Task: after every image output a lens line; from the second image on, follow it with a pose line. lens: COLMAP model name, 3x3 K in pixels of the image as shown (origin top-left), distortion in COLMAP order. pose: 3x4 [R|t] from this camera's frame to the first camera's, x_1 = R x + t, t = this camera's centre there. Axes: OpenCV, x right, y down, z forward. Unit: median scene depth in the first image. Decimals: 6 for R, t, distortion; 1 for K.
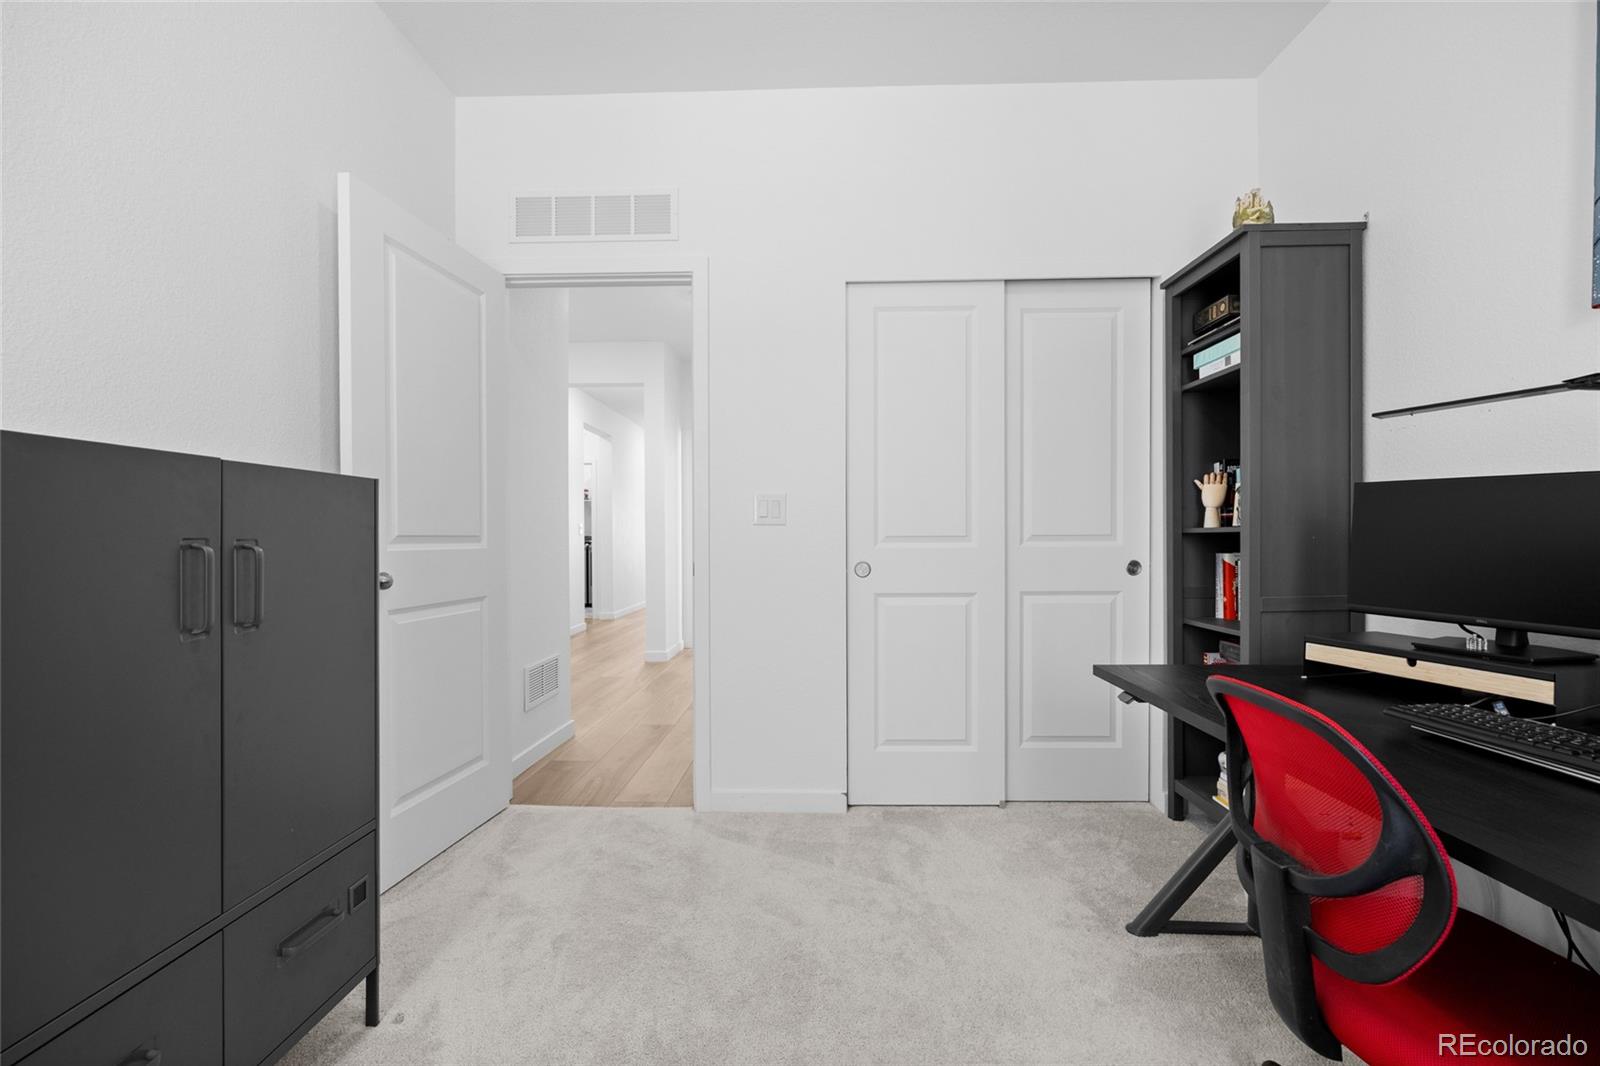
lens RADIAL K [[718.2, 0, 800.0], [0, 718.2, 533.0], [0, 0, 1]] dist [0.000973, 0.000589]
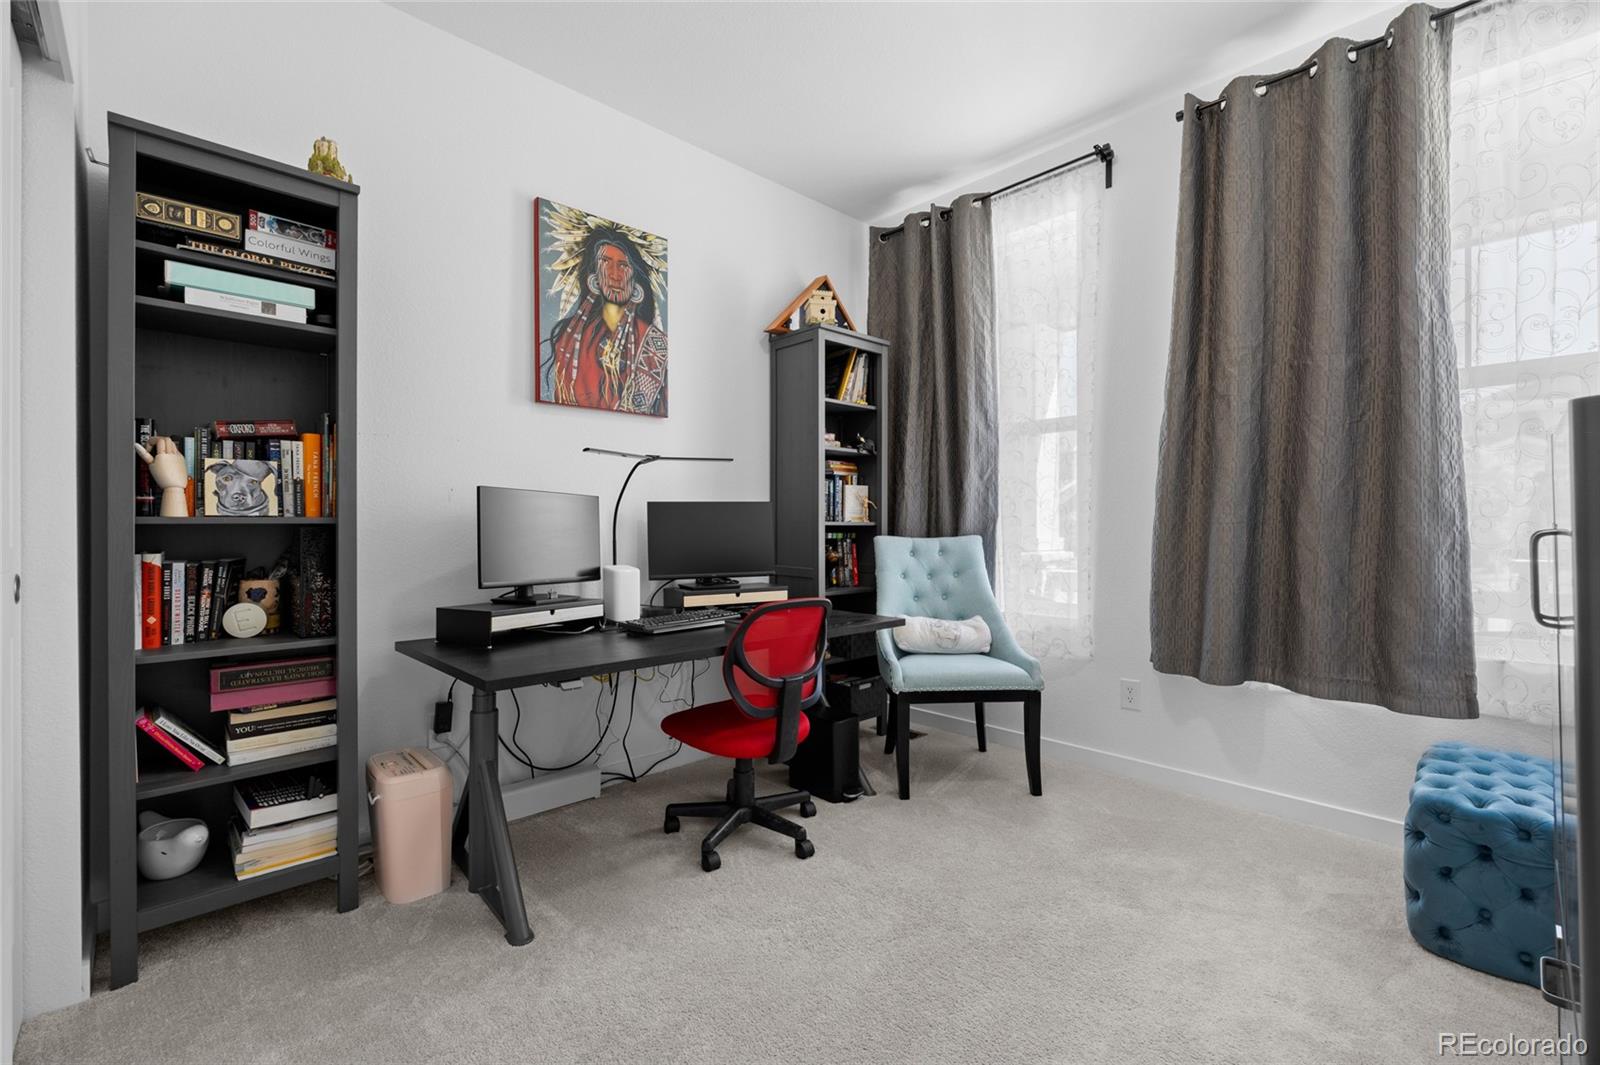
lens RADIAL K [[706.3, 0, 800.0], [0, 706.3, 532.5], [0, 0, 1]] dist [0.000102, 0.000106]
pose [[-0.693934, -0.001544, 0.720037, -0.364782], [-0.016039, 0.999783, -0.013314, 0.009129], [-0.719860, -0.020787, -0.693808, 1.074455]]
